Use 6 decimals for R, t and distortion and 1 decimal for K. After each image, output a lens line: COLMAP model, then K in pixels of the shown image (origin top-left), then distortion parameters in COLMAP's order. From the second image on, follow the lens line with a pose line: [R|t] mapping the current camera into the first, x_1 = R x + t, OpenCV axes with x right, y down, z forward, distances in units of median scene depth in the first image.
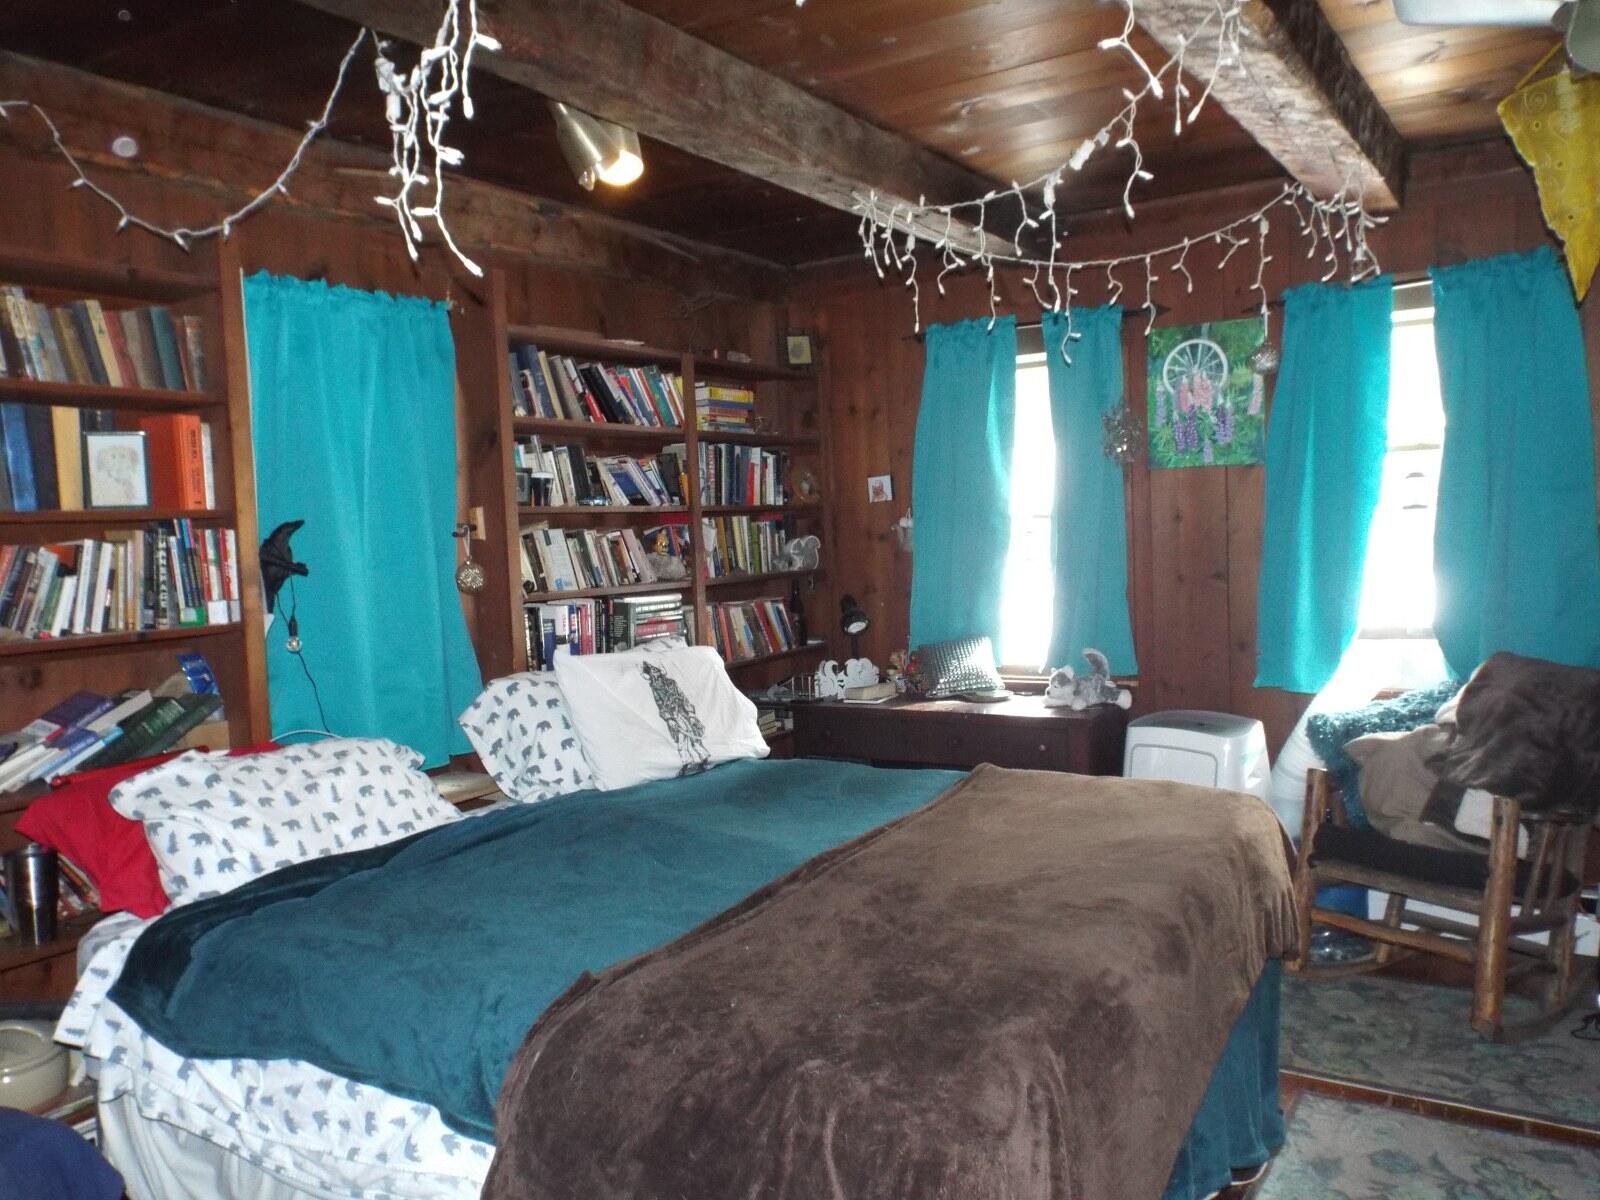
lens RADIAL K [[1194.7, 0, 800.0], [0, 1194.7, 600.0], [0, 0, 1]] dist [-0.003679, -0.003244]
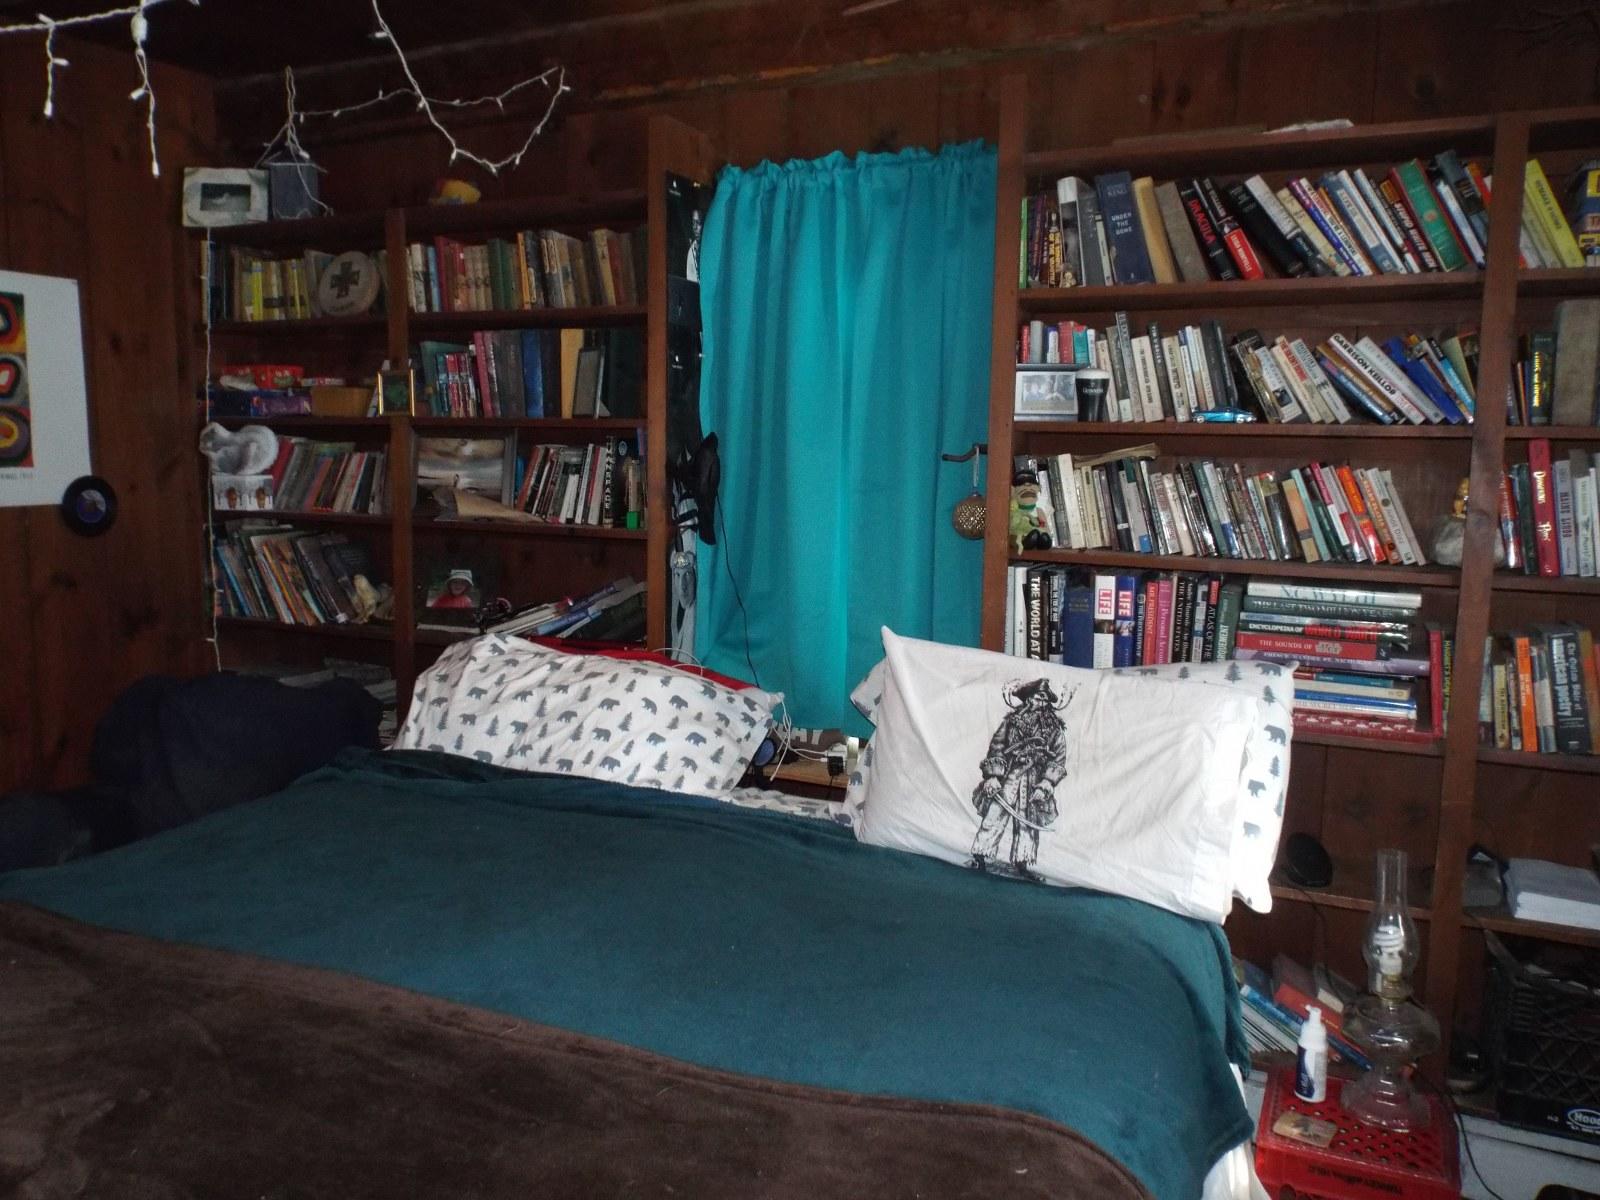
lens RADIAL K [[1194.7, 0, 800.0], [0, 1194.7, 600.0], [0, 0, 1]] dist [-0.003679, -0.003244]
pose [[0.141731, 0.165137, -0.976034, 0.460160], [-0.082321, 0.984538, 0.154622, -0.075917], [0.986476, 0.058433, 0.153134, 0.804409]]
